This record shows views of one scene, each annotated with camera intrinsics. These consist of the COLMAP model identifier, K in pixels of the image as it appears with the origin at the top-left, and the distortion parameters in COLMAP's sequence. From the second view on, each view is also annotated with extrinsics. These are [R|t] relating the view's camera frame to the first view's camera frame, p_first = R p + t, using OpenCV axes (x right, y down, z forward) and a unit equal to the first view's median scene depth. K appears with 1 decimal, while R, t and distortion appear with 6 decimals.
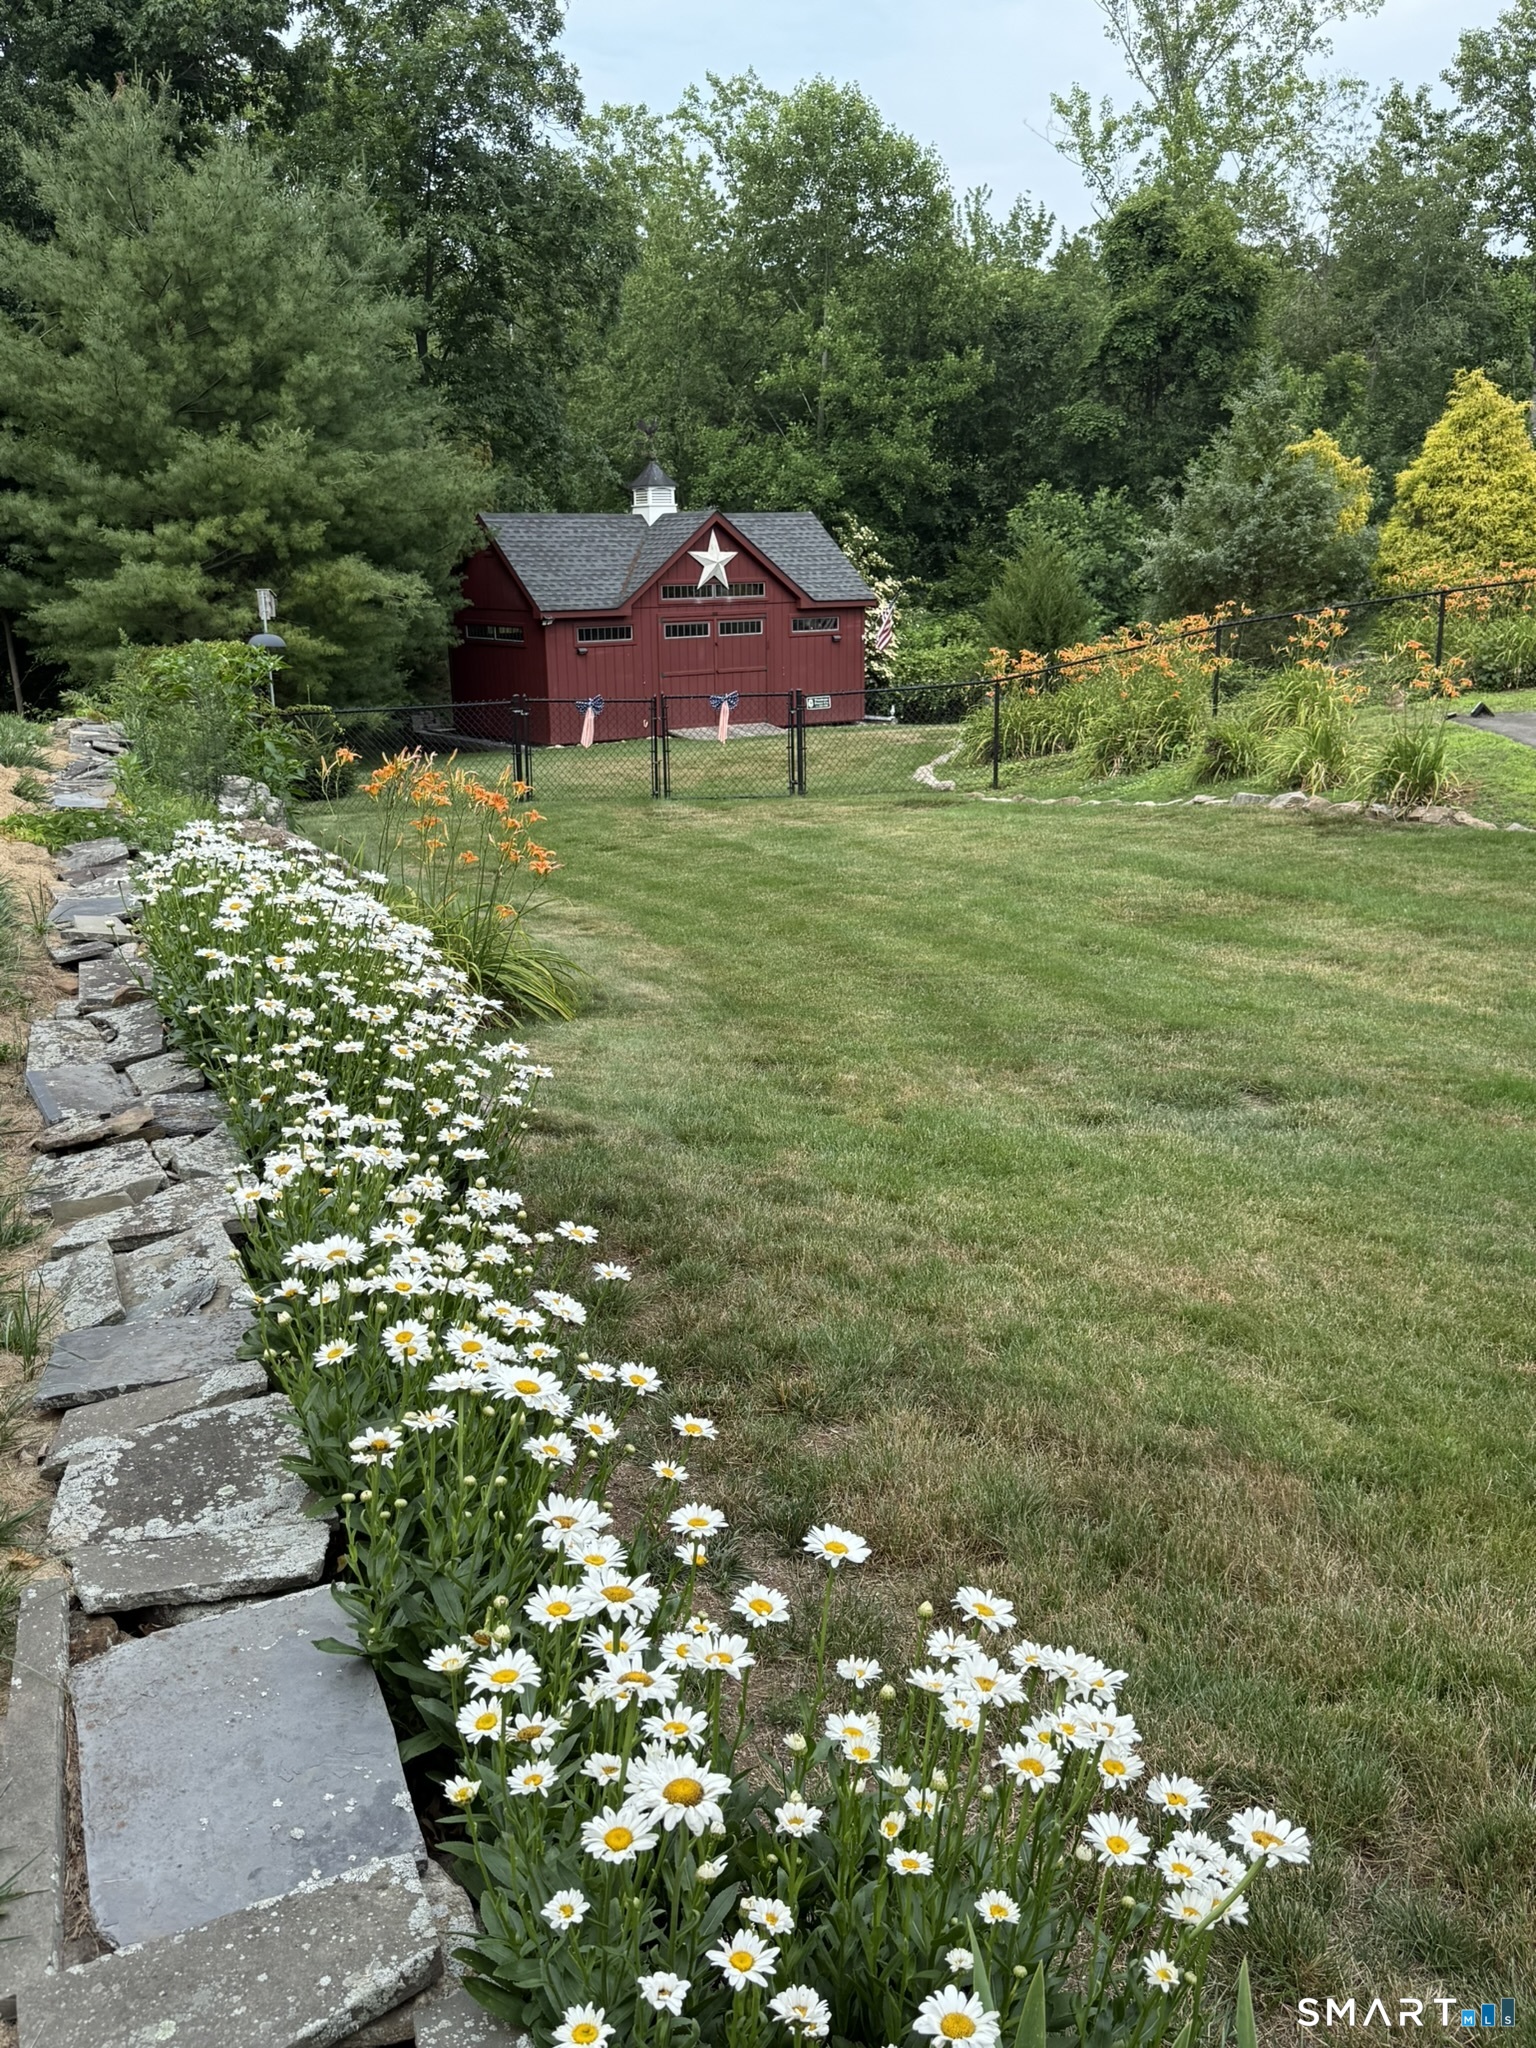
lens RADIAL K [[1847.8, 0, 769.9], [0, 1847.8, 1024.2], [0, 0, 1]] dist [-0.003605, -0.003971]
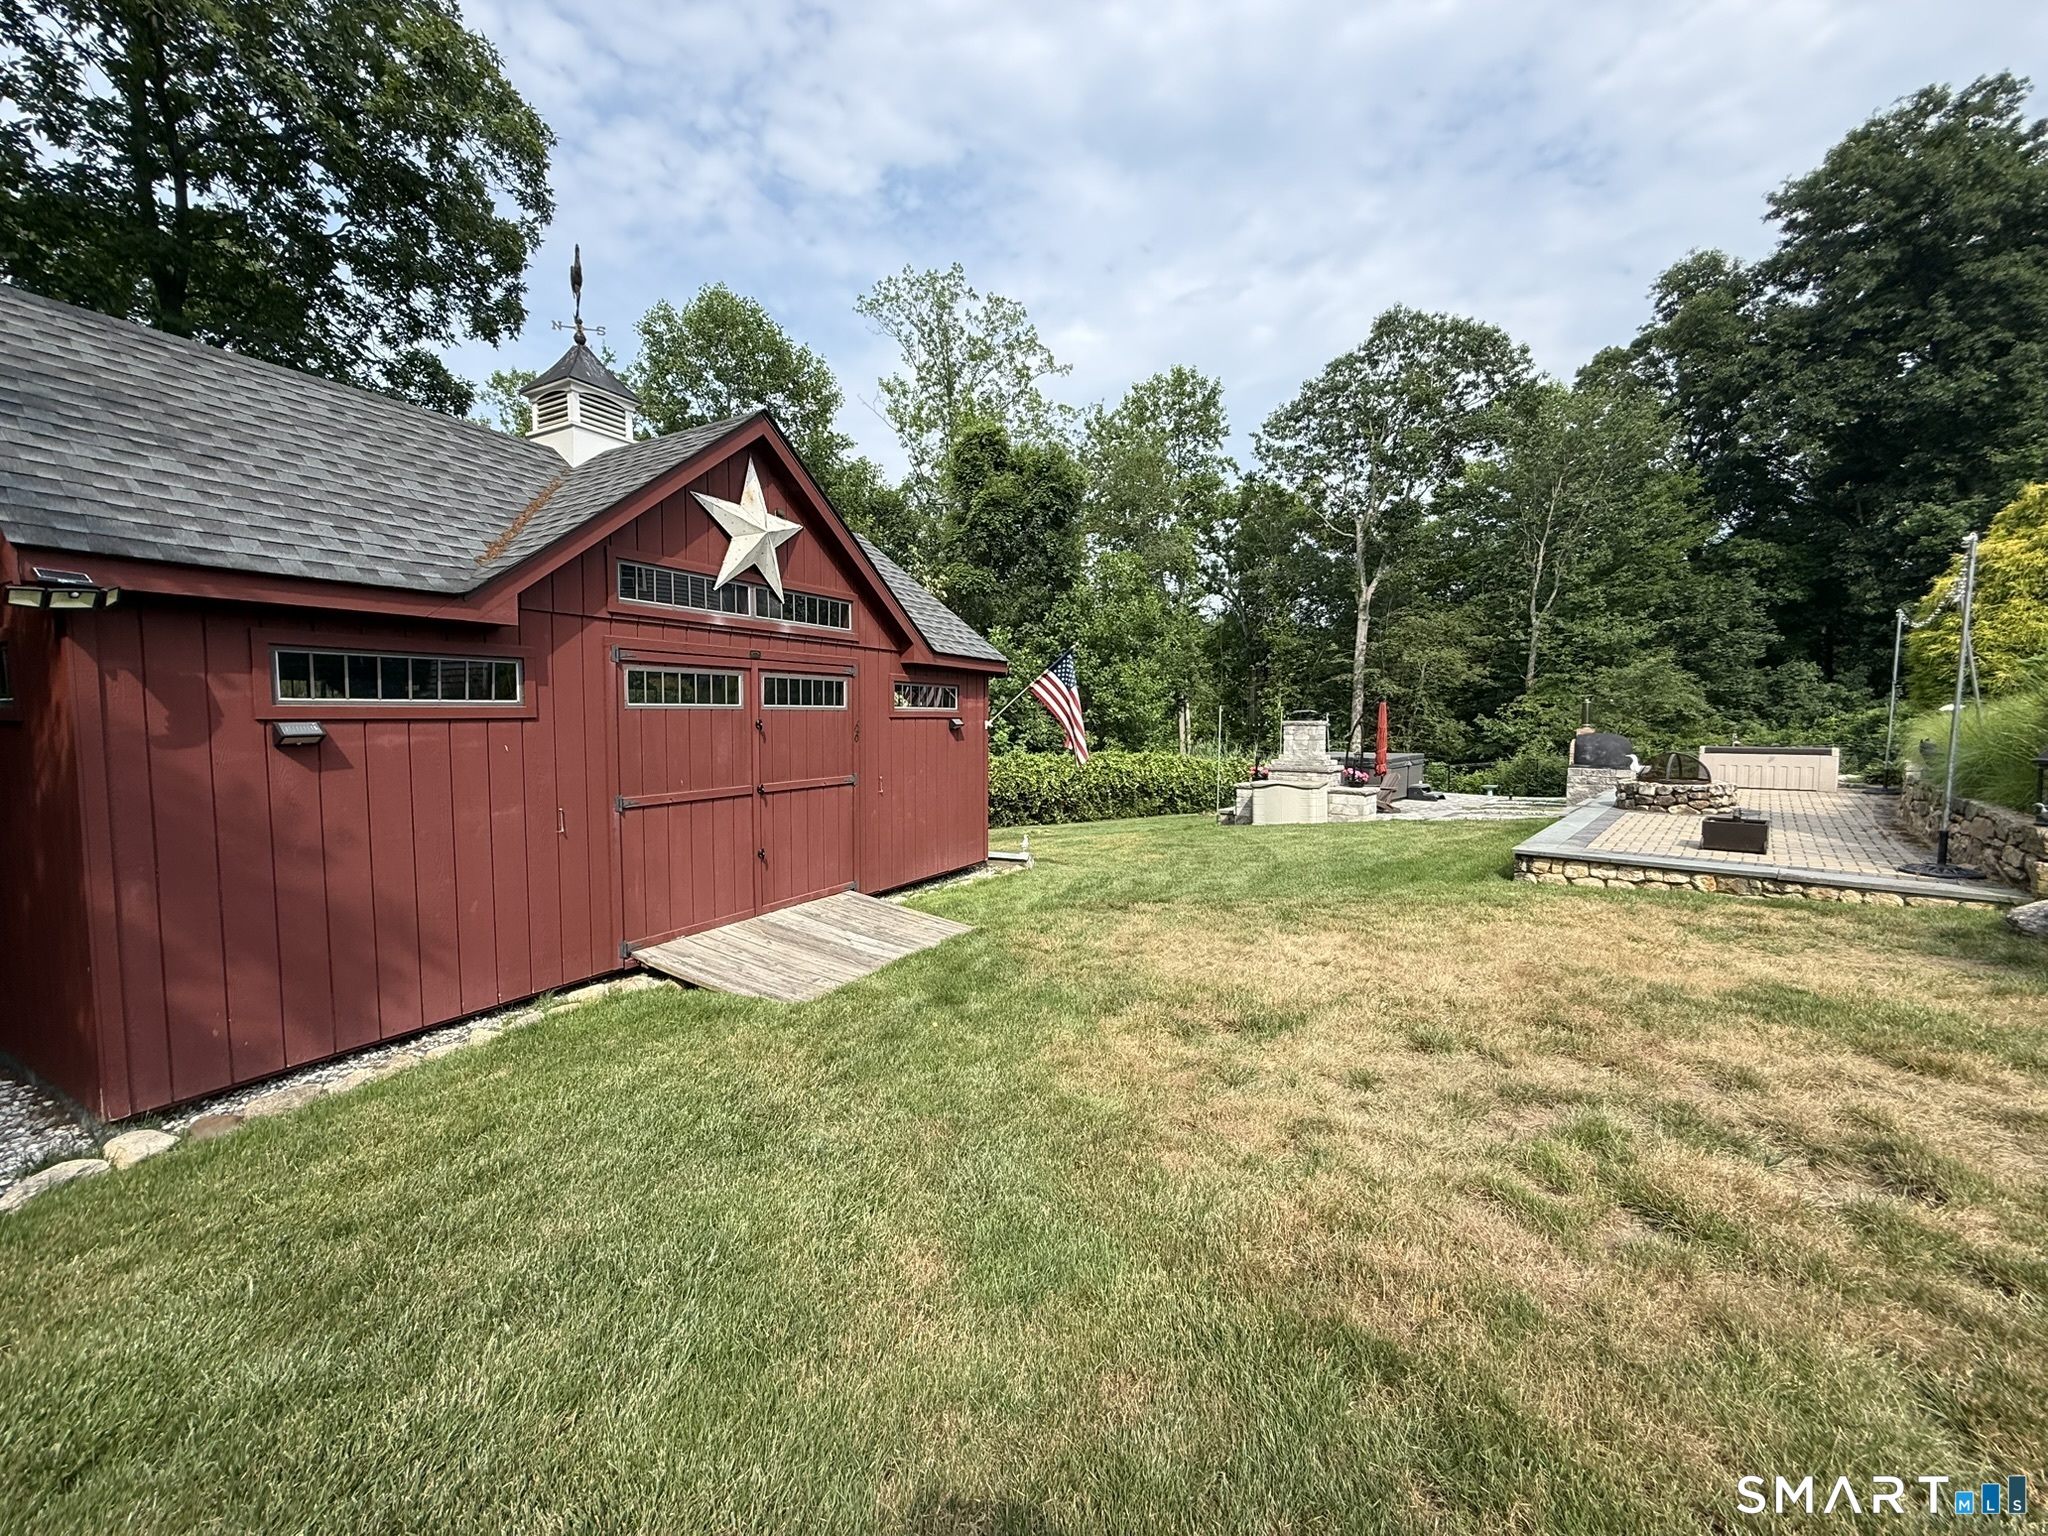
lens RADIAL K [[817.8, 0, 1021.6], [0, 817.8, 766.1], [0, 0, 1]] dist [0.000694, 0.000075]
pose [[0.898486, 0.005004, 0.438973, -0.056439], [0.074112, 0.983854, -0.162907, -0.162386], [-0.432700, 0.178903, 0.883609, 0.813781]]
